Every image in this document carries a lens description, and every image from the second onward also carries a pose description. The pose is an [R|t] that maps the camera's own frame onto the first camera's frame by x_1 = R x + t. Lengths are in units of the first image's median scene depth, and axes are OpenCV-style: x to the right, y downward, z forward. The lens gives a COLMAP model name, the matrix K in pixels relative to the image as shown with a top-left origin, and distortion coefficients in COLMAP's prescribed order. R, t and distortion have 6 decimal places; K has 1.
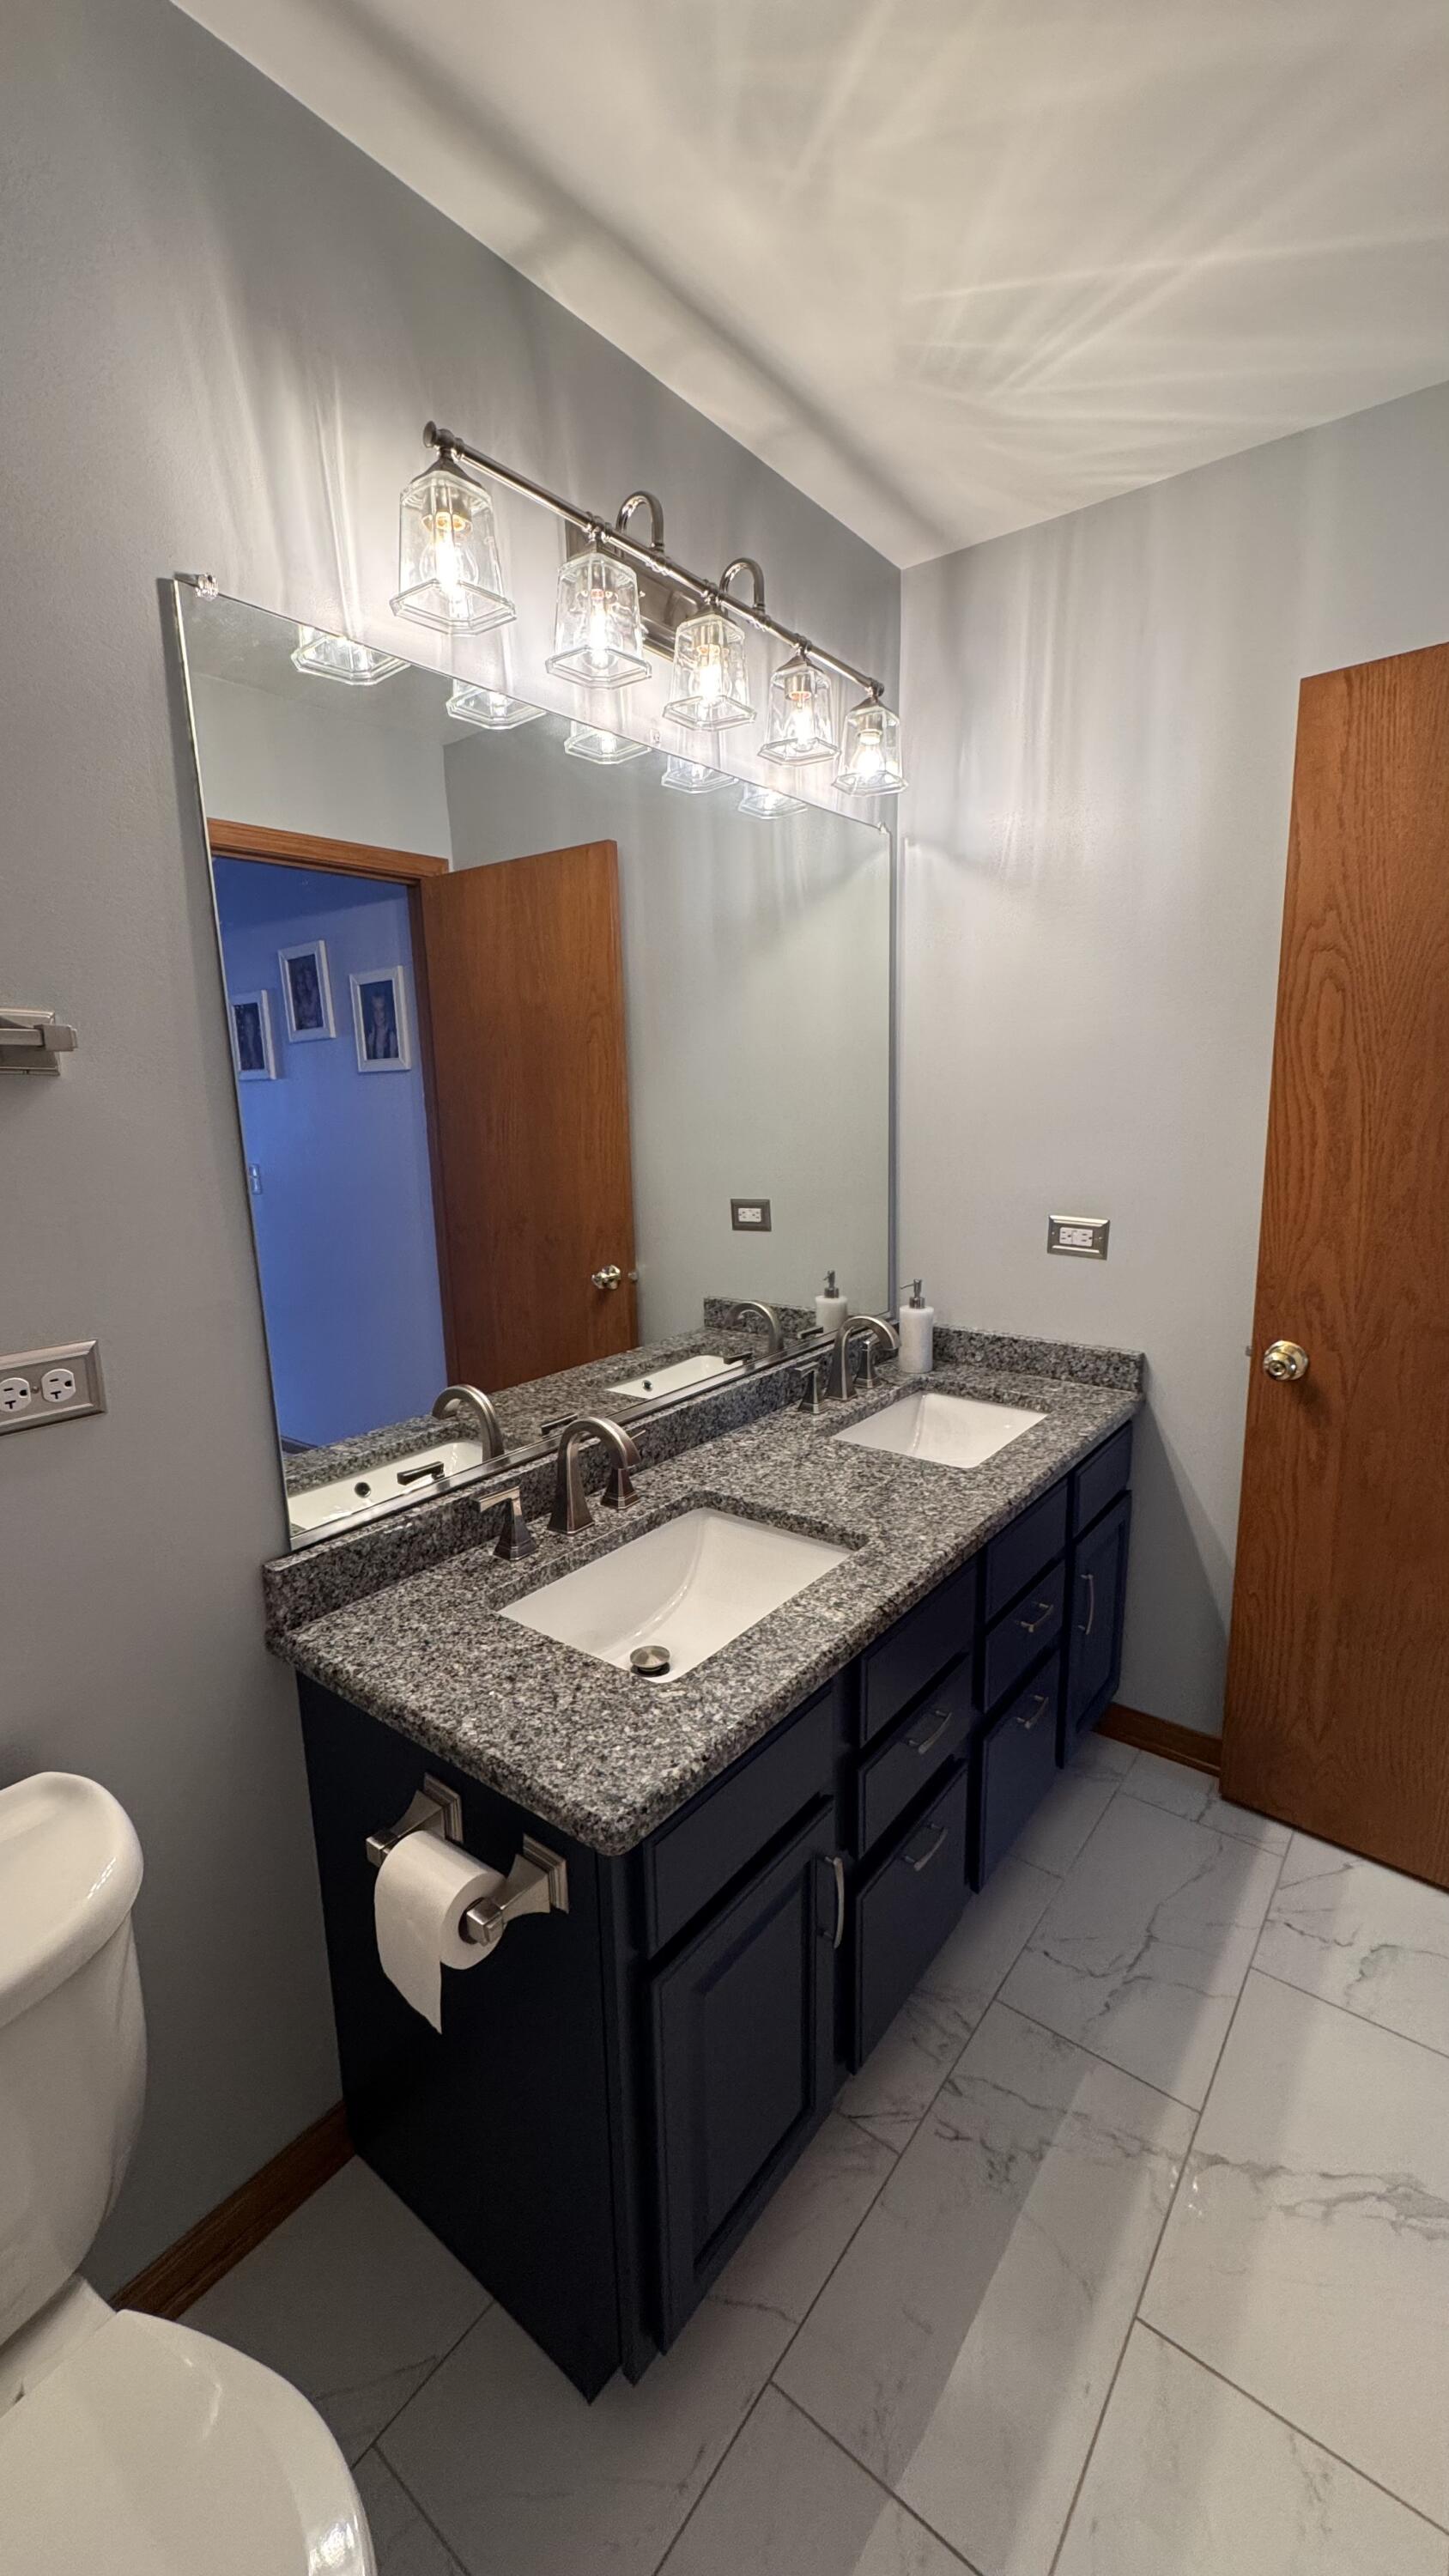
lens RADIAL K [[1025.7, 0, 724.5], [0, 1025.7, 1288.0], [0, 0, 1]] dist [-0.000872, -0.000232]
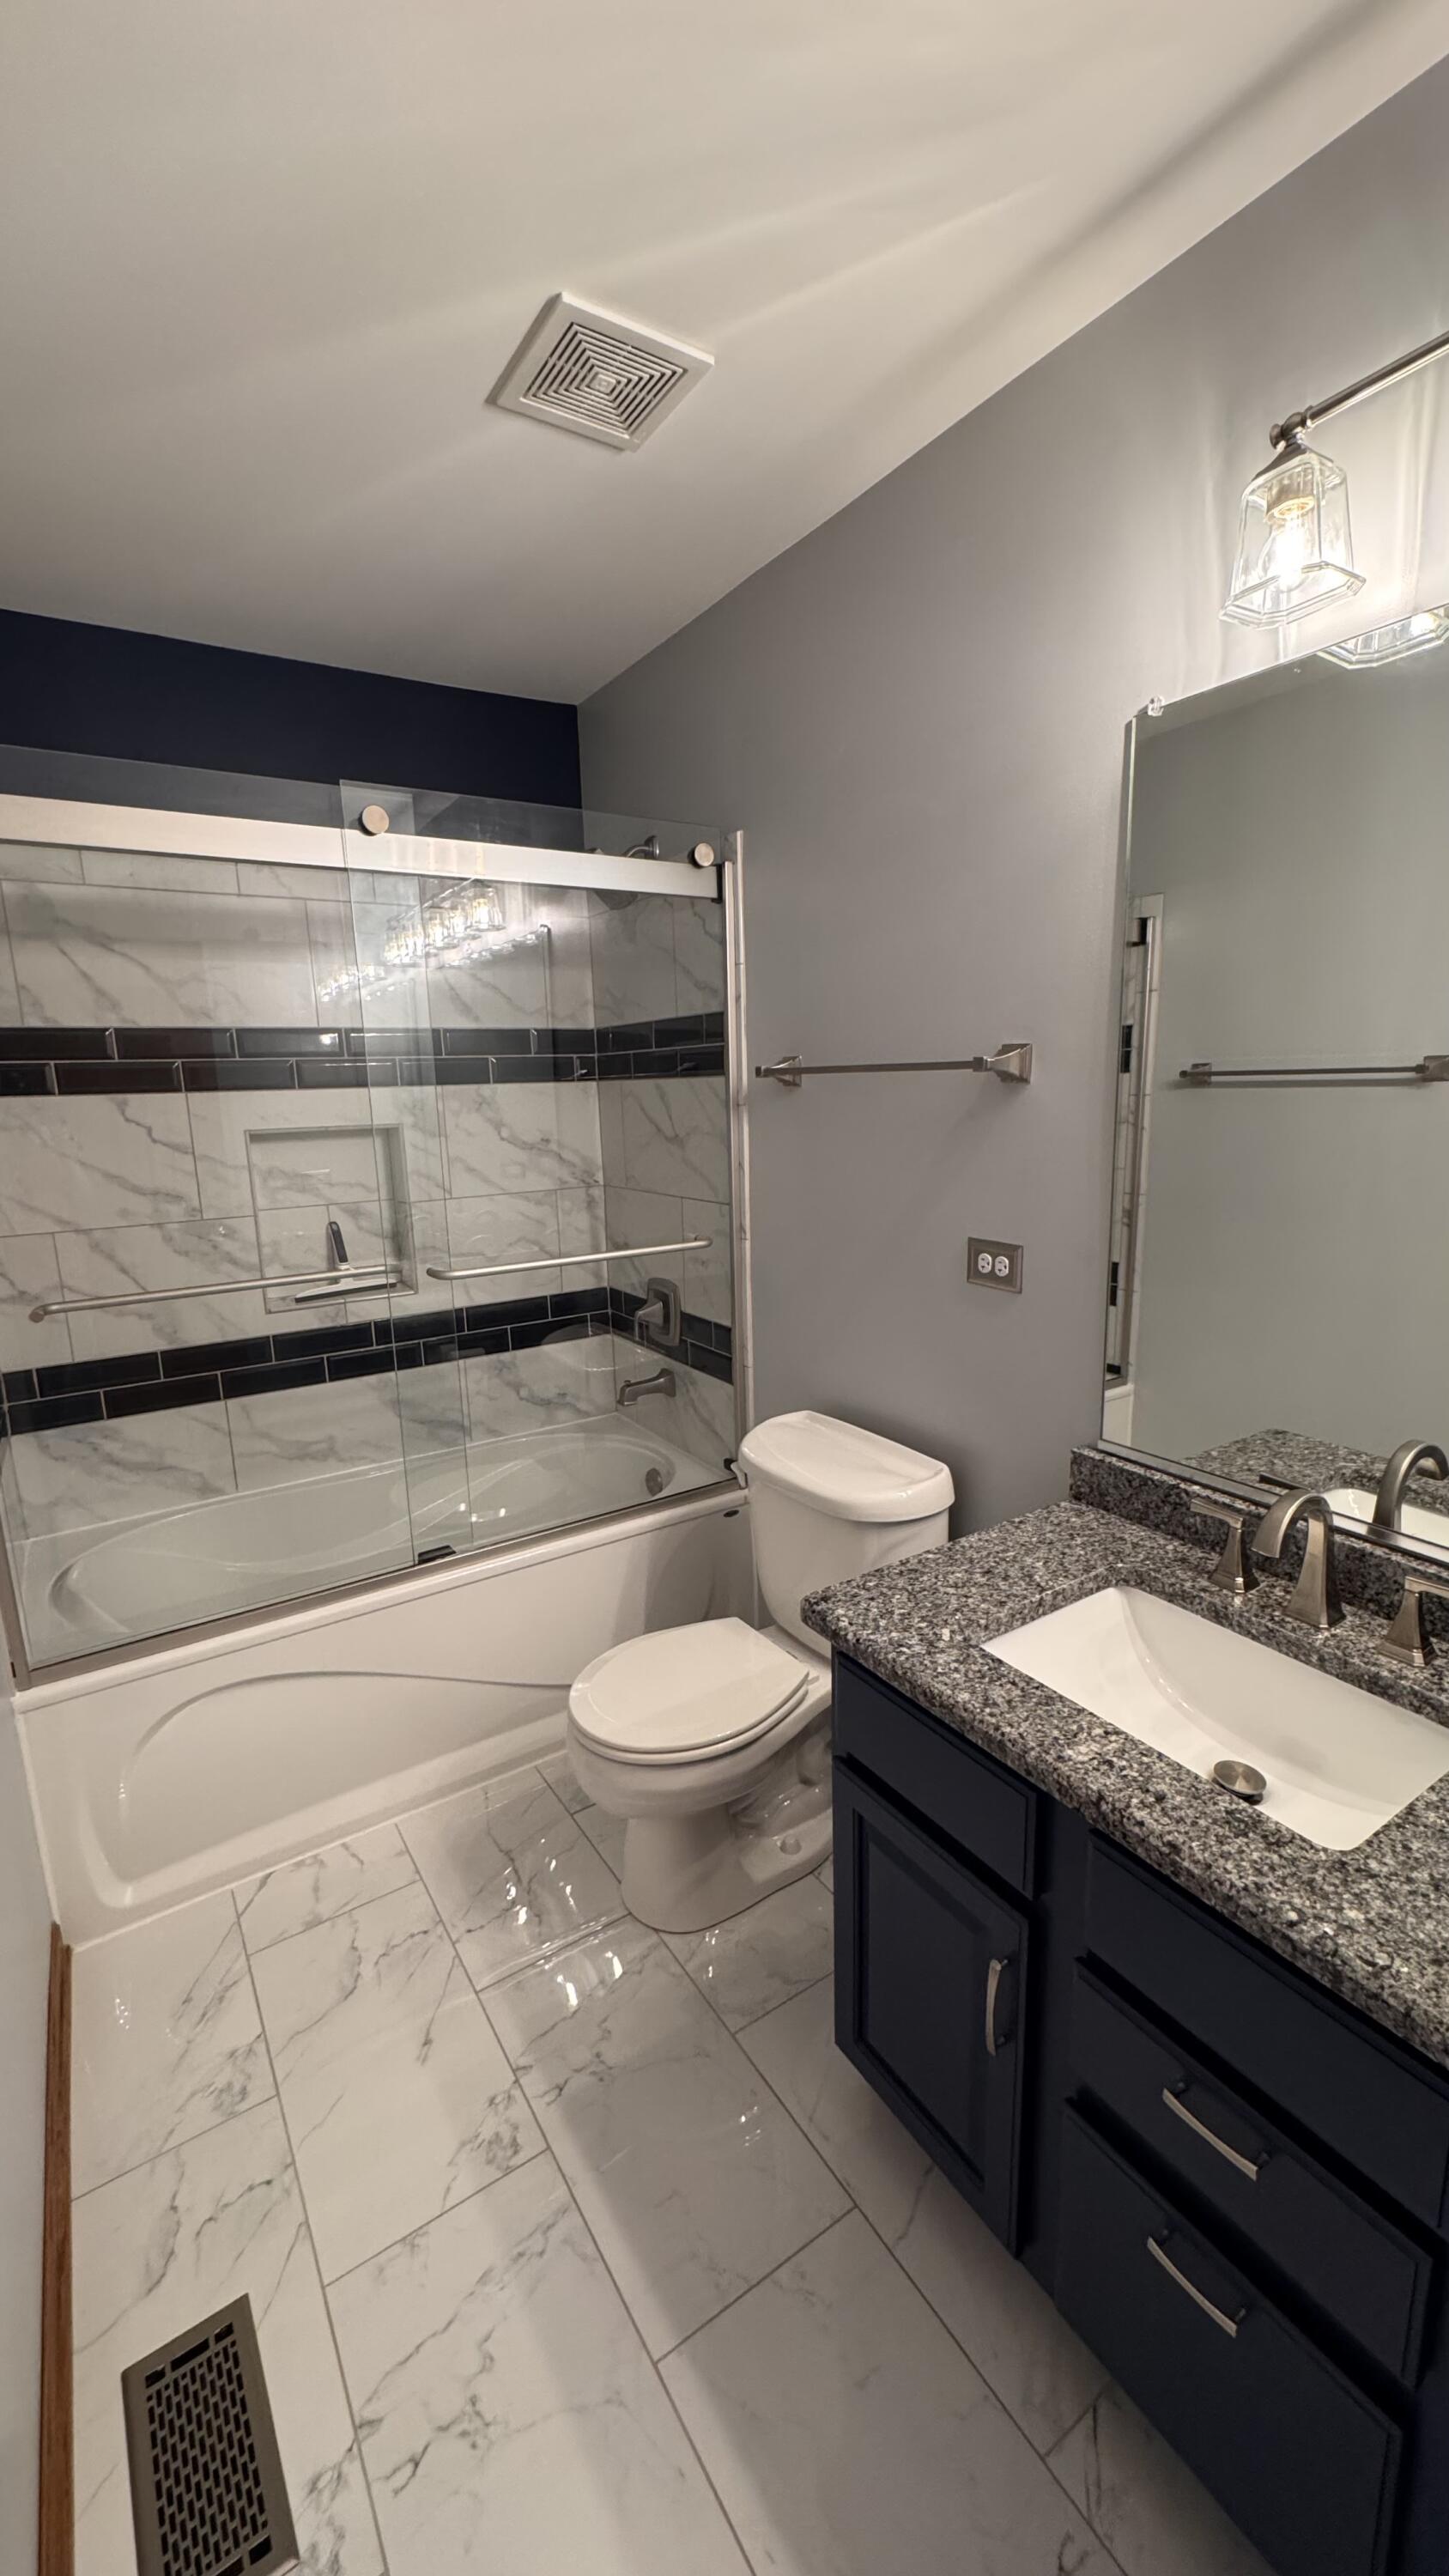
lens RADIAL K [[1013.2, 0, 724.5], [0, 1013.2, 1288.0], [0, 0, 1]] dist [-0.000838, 0.000017]
pose [[-0.318494, 0.221783, -0.921615, 0.861313], [-0.155204, 0.946923, 0.281510, -0.221503], [0.935133, 0.232698, -0.267168, 0.852473]]
